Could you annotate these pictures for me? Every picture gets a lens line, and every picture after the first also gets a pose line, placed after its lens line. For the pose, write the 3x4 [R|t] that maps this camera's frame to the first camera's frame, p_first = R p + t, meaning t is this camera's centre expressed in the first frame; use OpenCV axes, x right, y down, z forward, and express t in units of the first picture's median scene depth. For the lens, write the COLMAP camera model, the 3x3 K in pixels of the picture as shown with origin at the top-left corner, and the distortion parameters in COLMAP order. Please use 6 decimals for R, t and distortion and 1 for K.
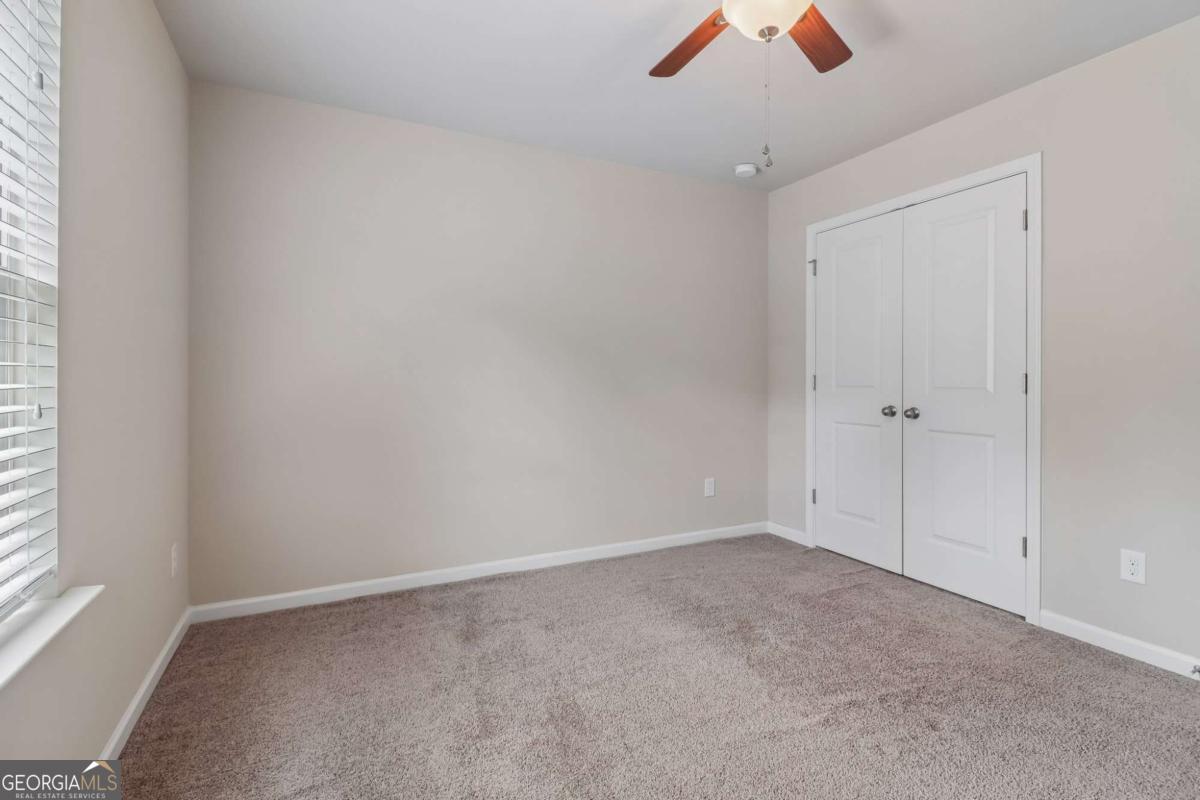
lens RADIAL K [[559.5, 0, 599.0], [0, 559.5, 372.4], [0, 0, 1]] dist [0.003275, -0.007697]
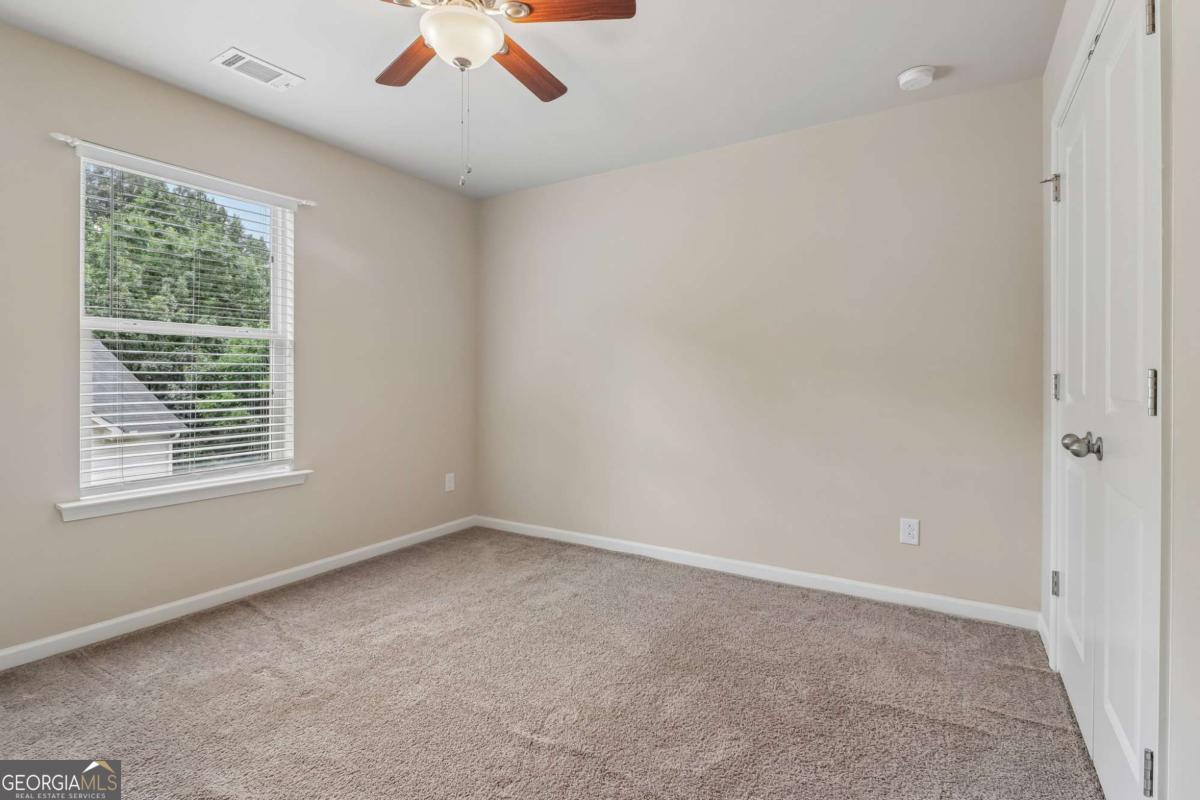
lens RADIAL K [[559.5, 0, 626.6], [0, 559.5, 379.5], [0, 0, 1]] dist [0.003275, -0.007697]
pose [[0.535320, -0.003998, -0.844640, 0.812597], [0.010500, 0.999943, 0.001921, 0.005198], [0.844584, -0.009897, 0.535332, 0.404242]]
